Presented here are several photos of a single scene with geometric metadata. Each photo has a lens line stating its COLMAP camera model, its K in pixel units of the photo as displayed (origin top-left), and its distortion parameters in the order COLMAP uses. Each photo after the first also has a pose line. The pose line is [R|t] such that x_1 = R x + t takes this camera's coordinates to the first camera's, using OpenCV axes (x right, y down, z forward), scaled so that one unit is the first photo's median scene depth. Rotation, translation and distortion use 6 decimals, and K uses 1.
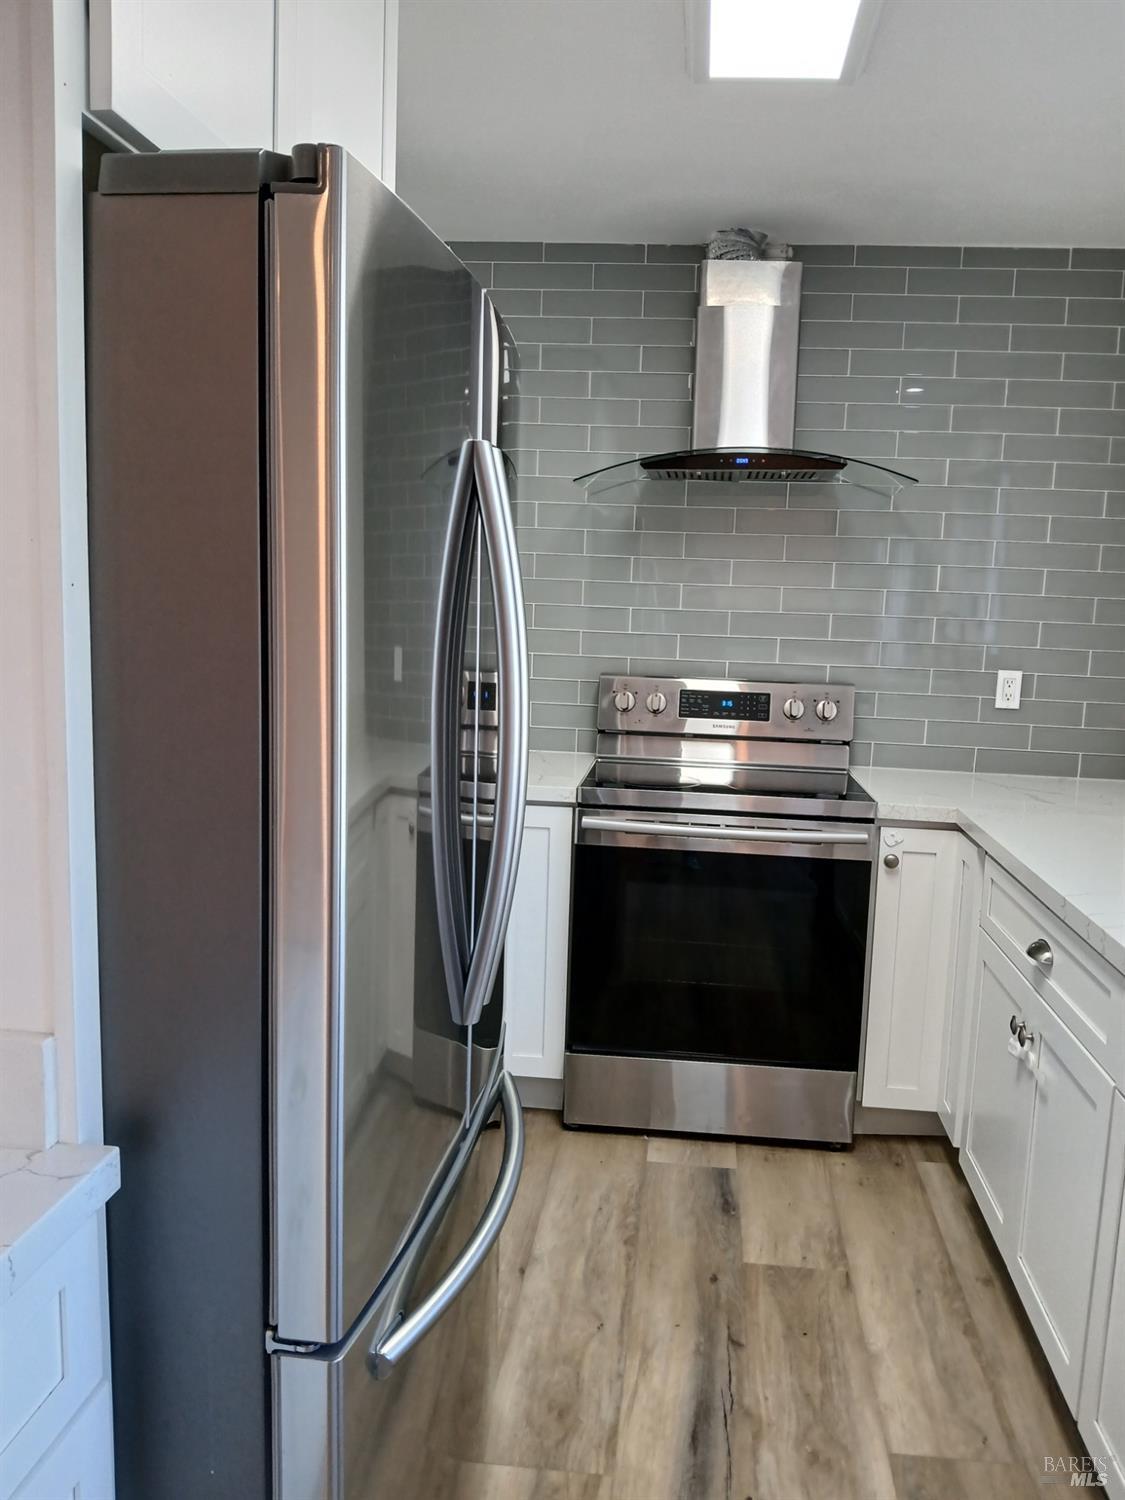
lens RADIAL K [[1146.3, 0, 535.5], [0, 1146.3, 795.0], [0, 0, 1]] dist [0.052435, -0.131084]
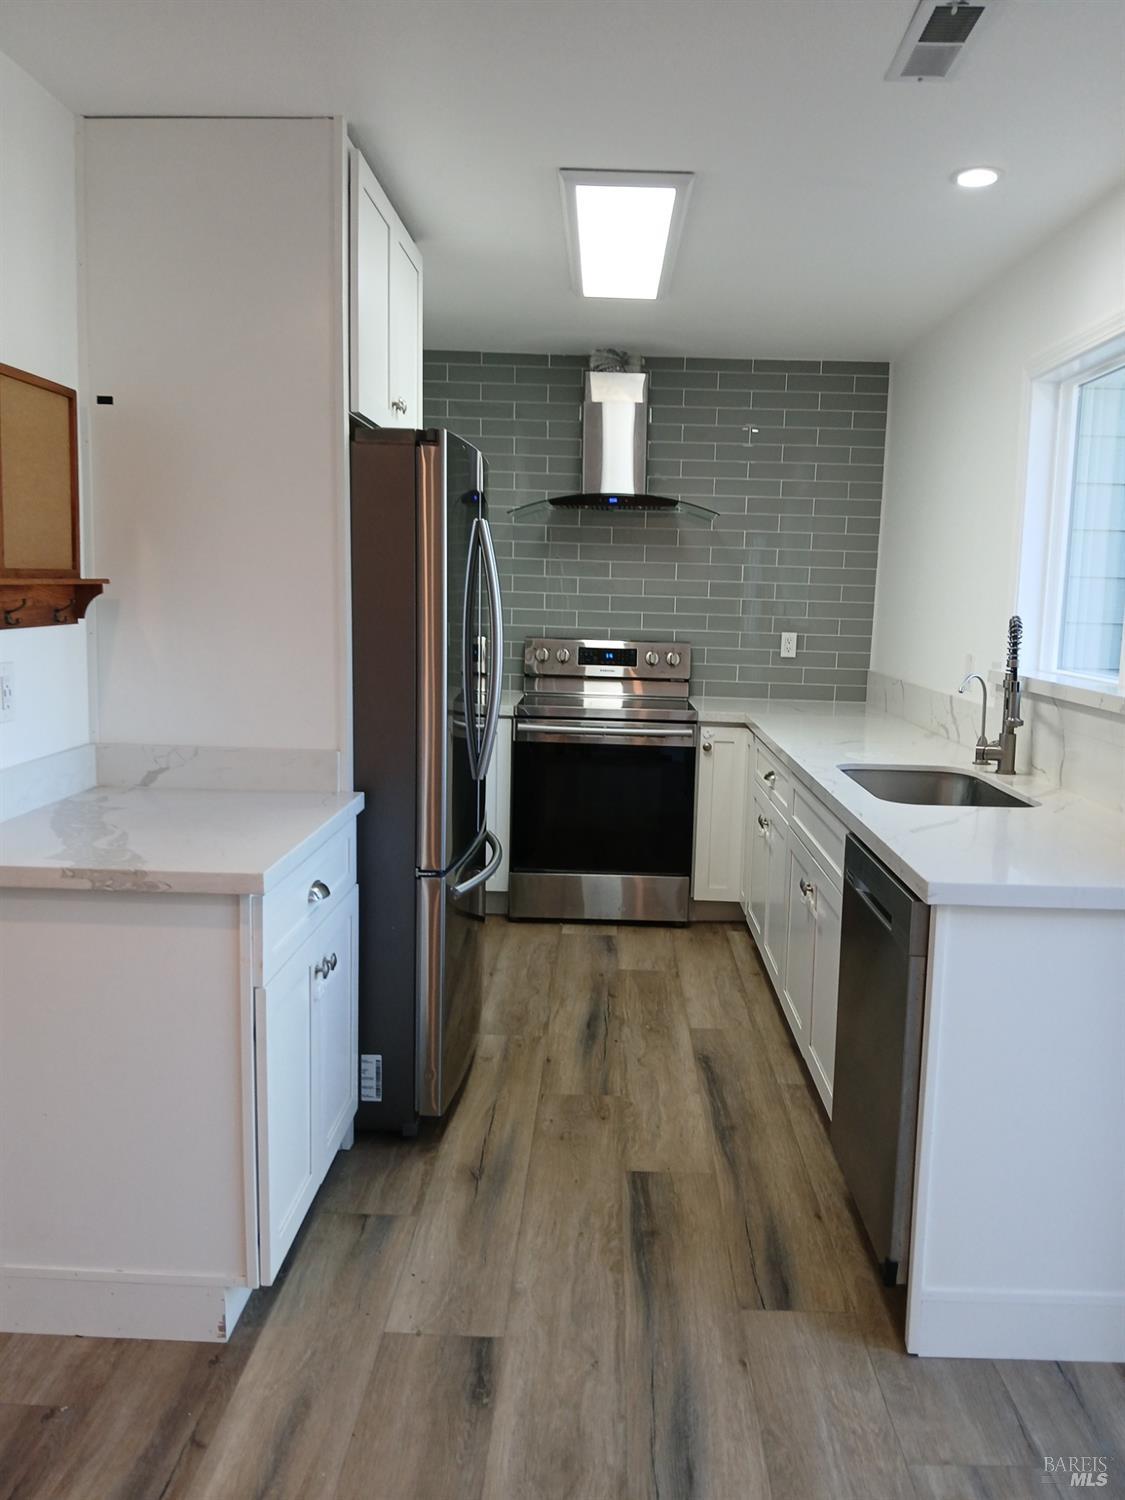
lens RADIAL K [[1168.3, 0, 568.8], [0, 1168.3, 749.0], [0, 0, 1]] dist [0.066637, -0.145336]
pose [[0.994288, -0.017520, 0.105283, -0.061511], [0.020714, 0.999355, -0.029327, 0.105354], [-0.104702, 0.031340, 0.994010, -0.632375]]
